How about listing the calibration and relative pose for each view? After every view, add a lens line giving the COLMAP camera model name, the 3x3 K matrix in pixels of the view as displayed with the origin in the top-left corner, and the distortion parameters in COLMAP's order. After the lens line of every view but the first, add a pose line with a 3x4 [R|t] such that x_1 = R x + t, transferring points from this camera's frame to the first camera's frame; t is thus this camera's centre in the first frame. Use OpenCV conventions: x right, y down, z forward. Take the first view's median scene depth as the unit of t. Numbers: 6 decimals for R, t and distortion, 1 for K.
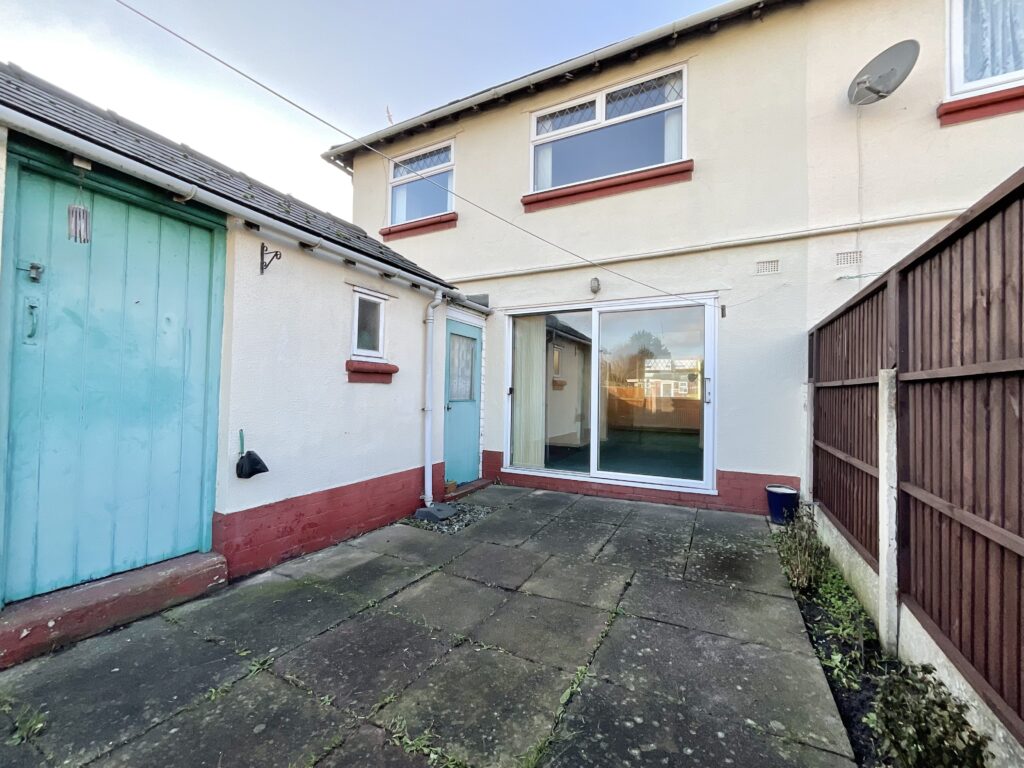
lens RADIAL K [[413.9, 0, 512.0], [0, 413.9, 384.0], [0, 0, 1]] dist [-0.002296, -0.000236]
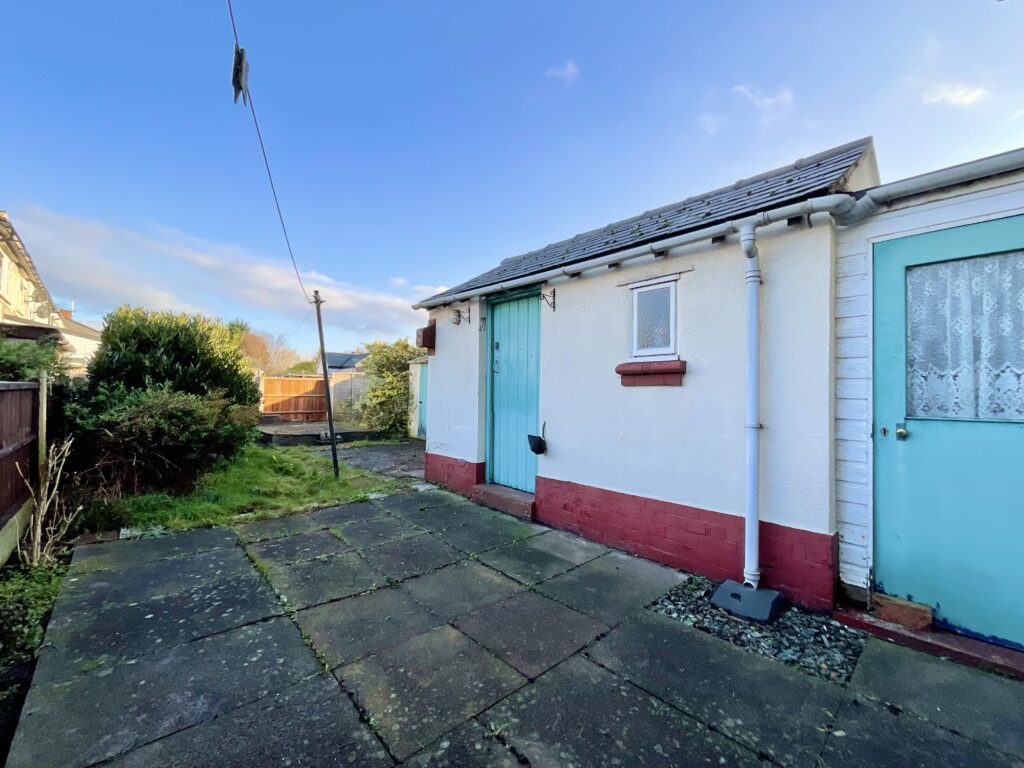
lens RADIAL K [[413.9, 0, 512.0], [0, 413.9, 384.0], [0, 0, 1]] dist [-0.002296, -0.000236]
pose [[-0.340410, -0.045927, -0.939155, 0.697150], [0.000074, 0.998805, -0.048870, 0.043693], [0.940277, -0.016705, -0.340000, 1.258652]]
